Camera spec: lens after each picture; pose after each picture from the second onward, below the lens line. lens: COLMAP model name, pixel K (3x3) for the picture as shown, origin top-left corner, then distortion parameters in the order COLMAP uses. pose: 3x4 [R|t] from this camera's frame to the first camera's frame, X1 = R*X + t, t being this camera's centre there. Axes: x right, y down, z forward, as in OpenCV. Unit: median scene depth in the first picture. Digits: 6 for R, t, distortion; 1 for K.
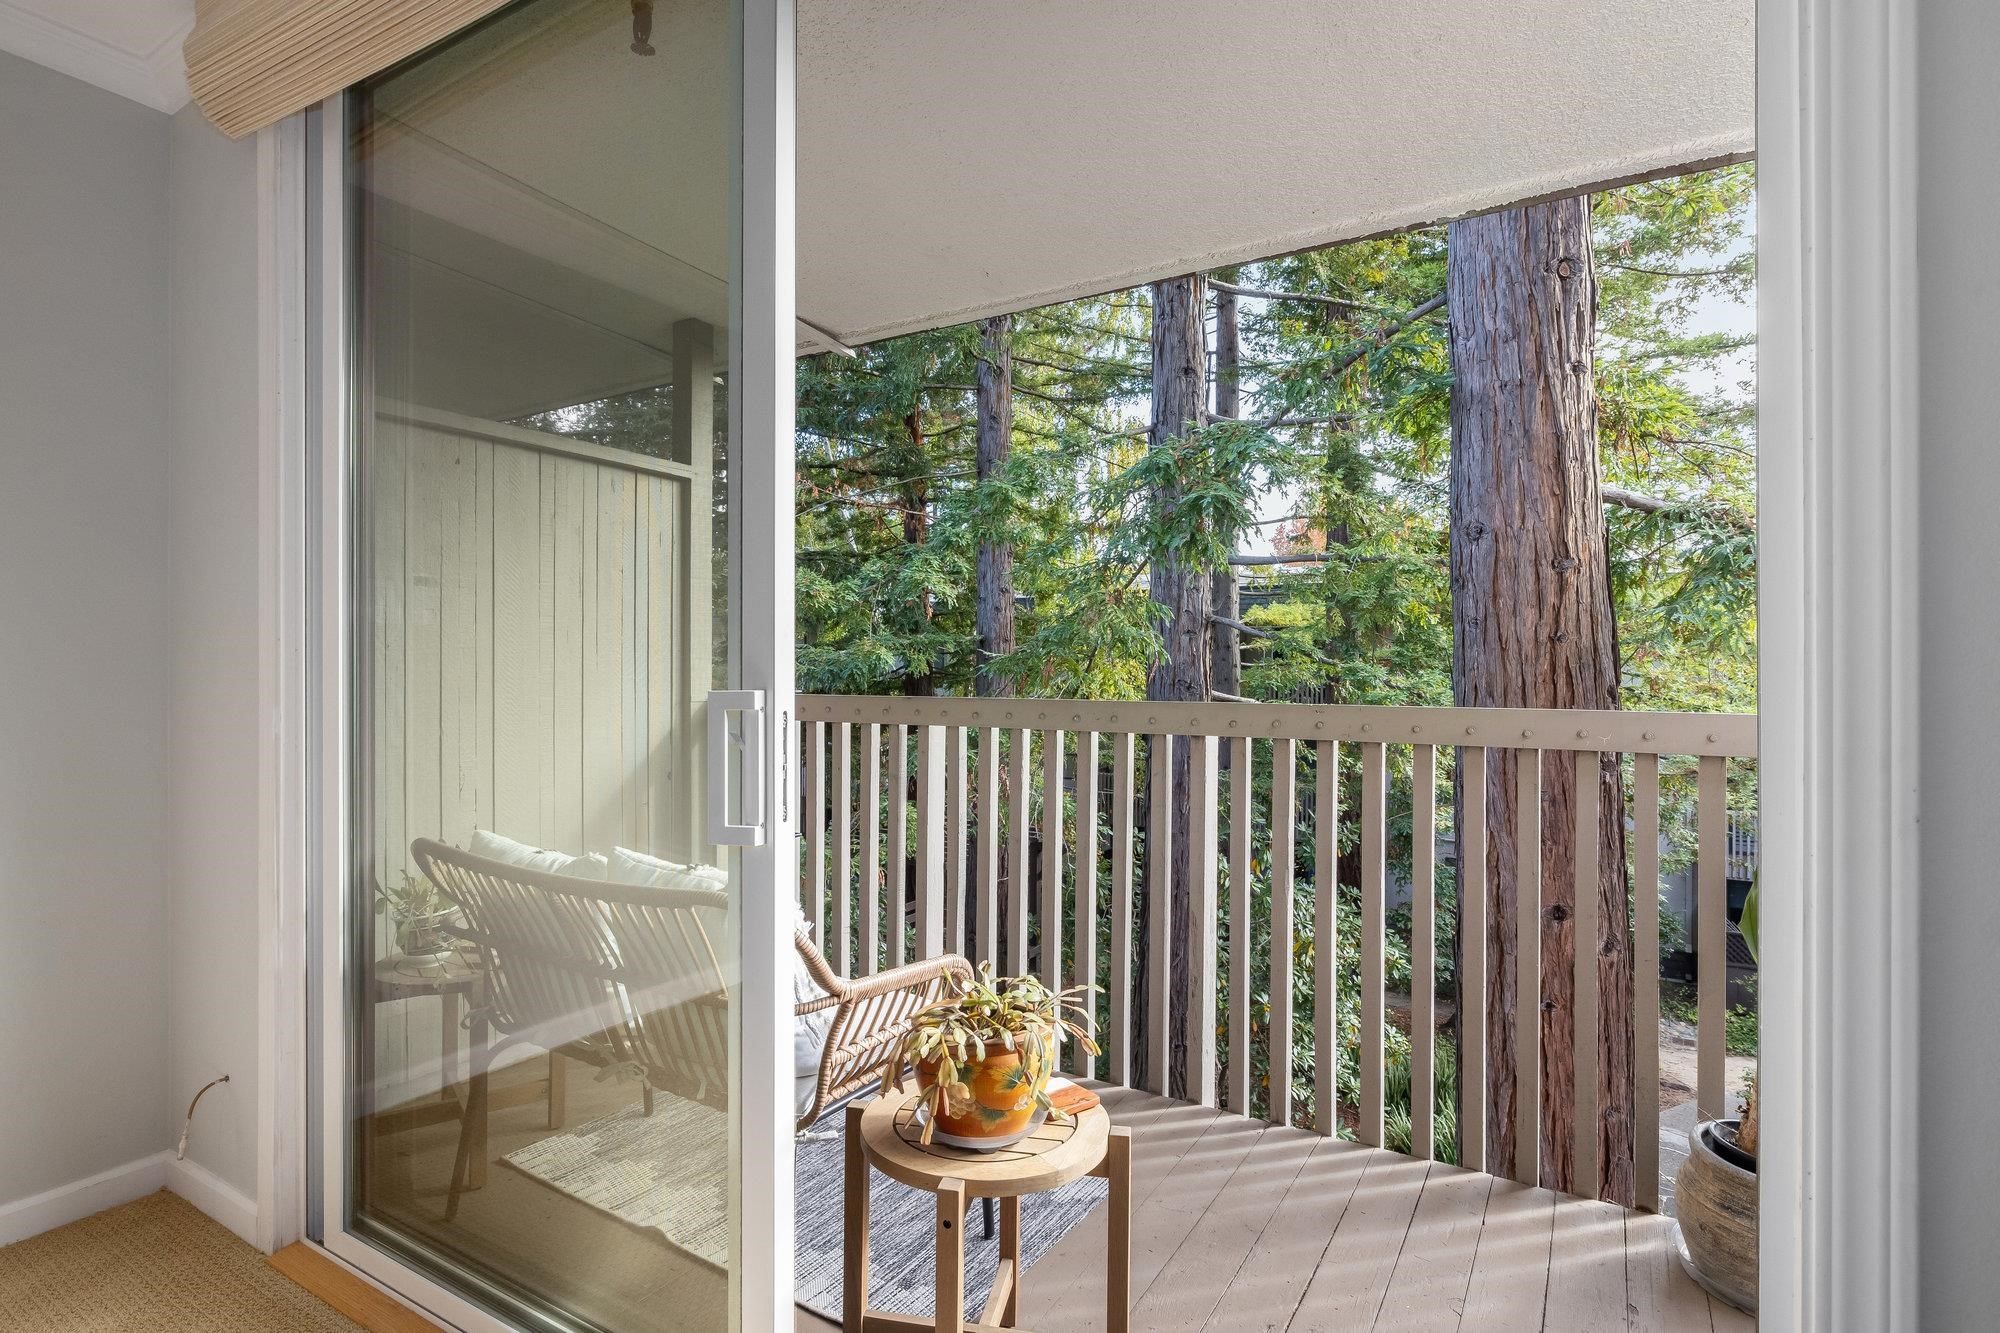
lens RADIAL K [[997.3, 0, 999.9], [0, 997.3, 668.4], [0, 0, 1]] dist [-0.003665, -0.000350]
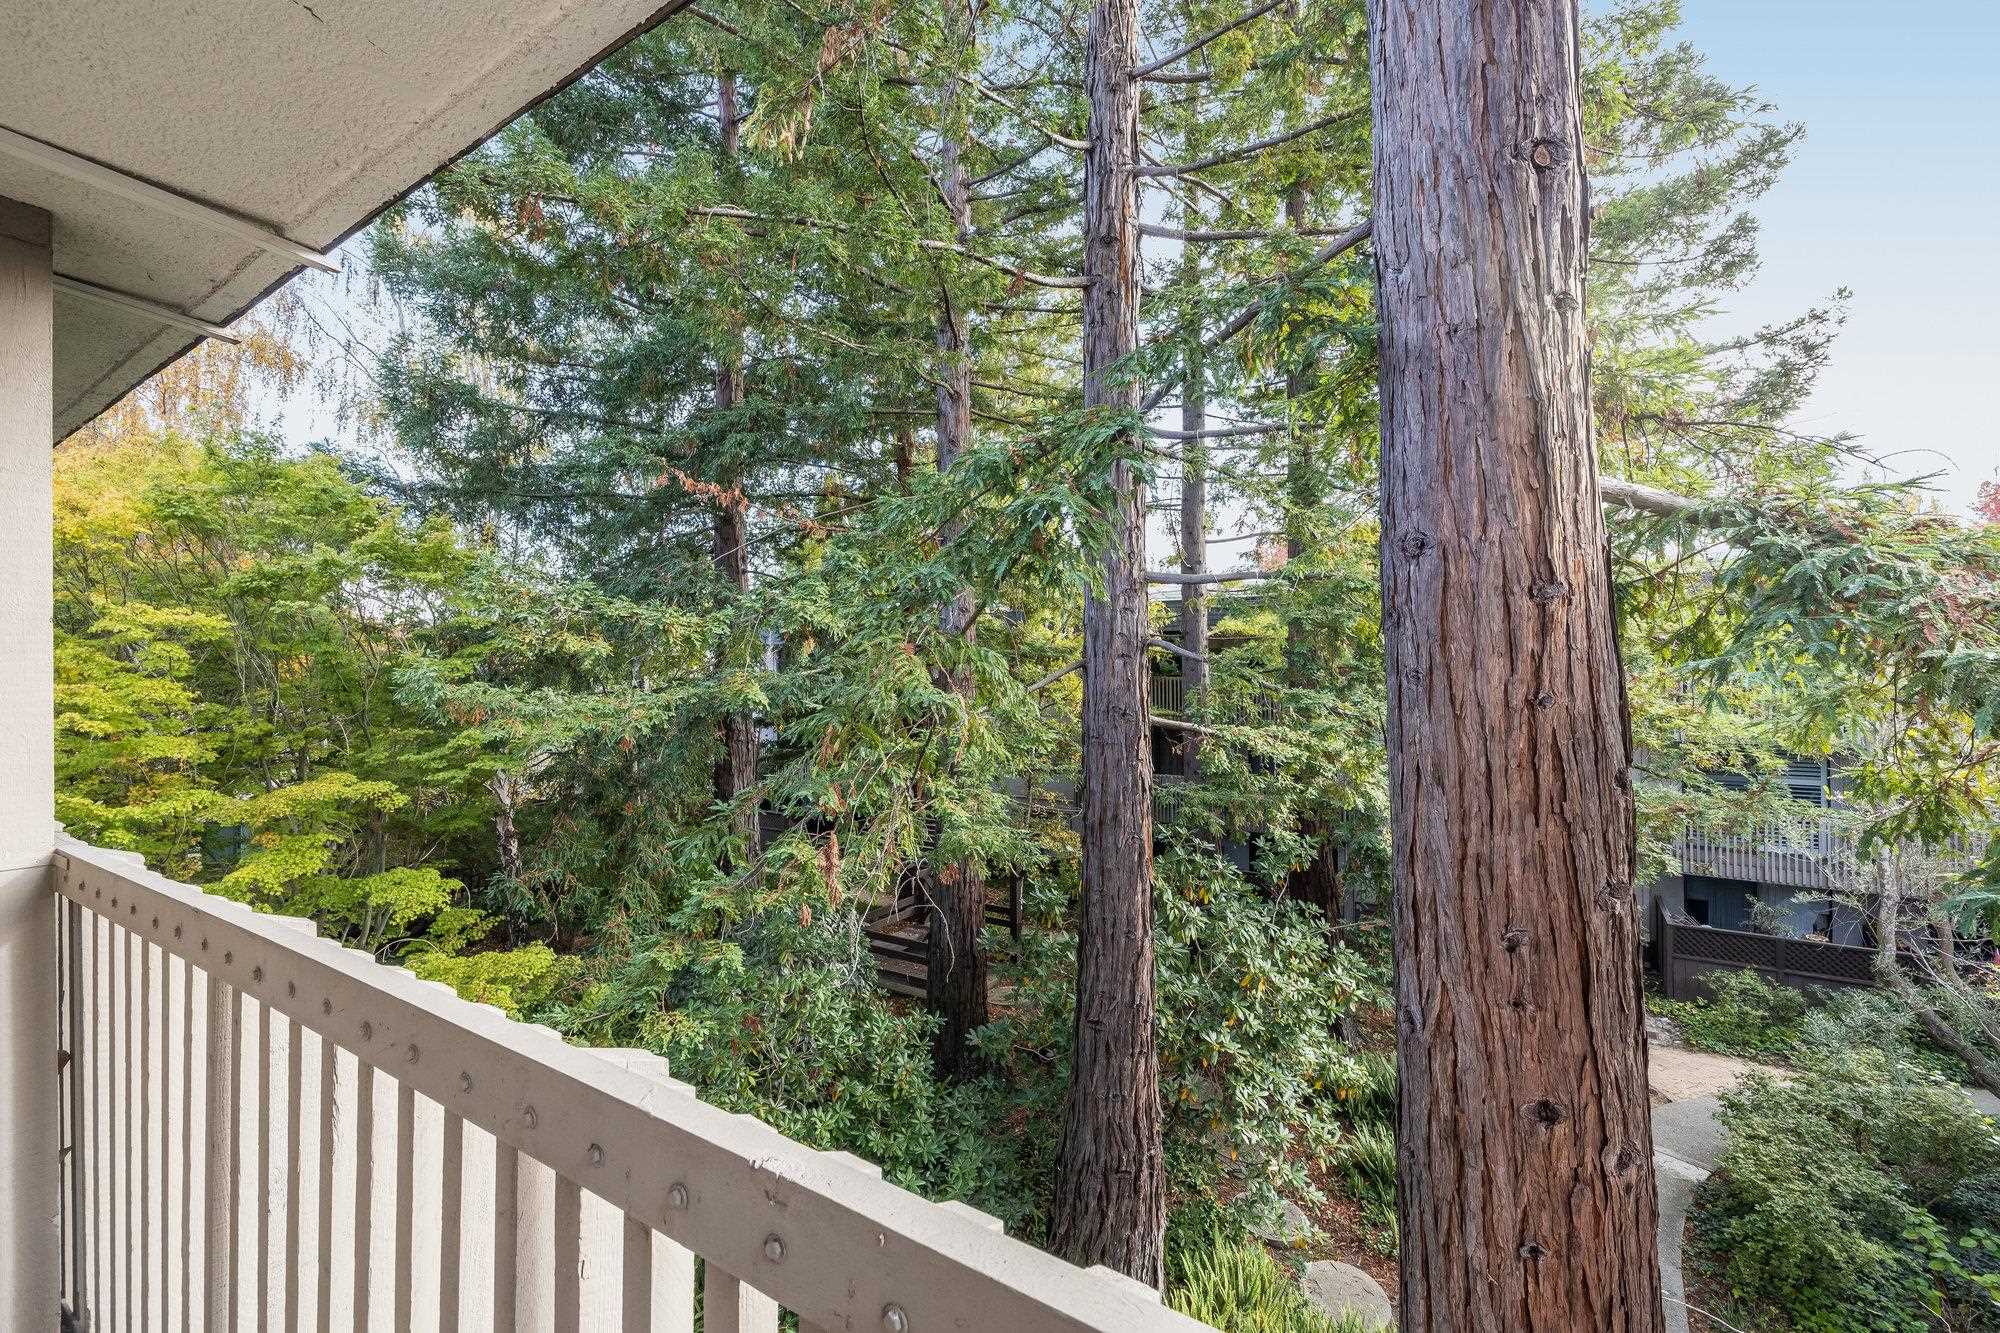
lens RADIAL K [[849.8, 0, 998.0], [0, 849.8, 664.2], [0, 0, 1]] dist [-0.001748, 0.000653]
pose [[0.999362, -0.011320, -0.033888, 0.211668], [0.011174, 0.999928, -0.004480, -0.056664], [0.033936, 0.004099, 0.999416, 0.409016]]
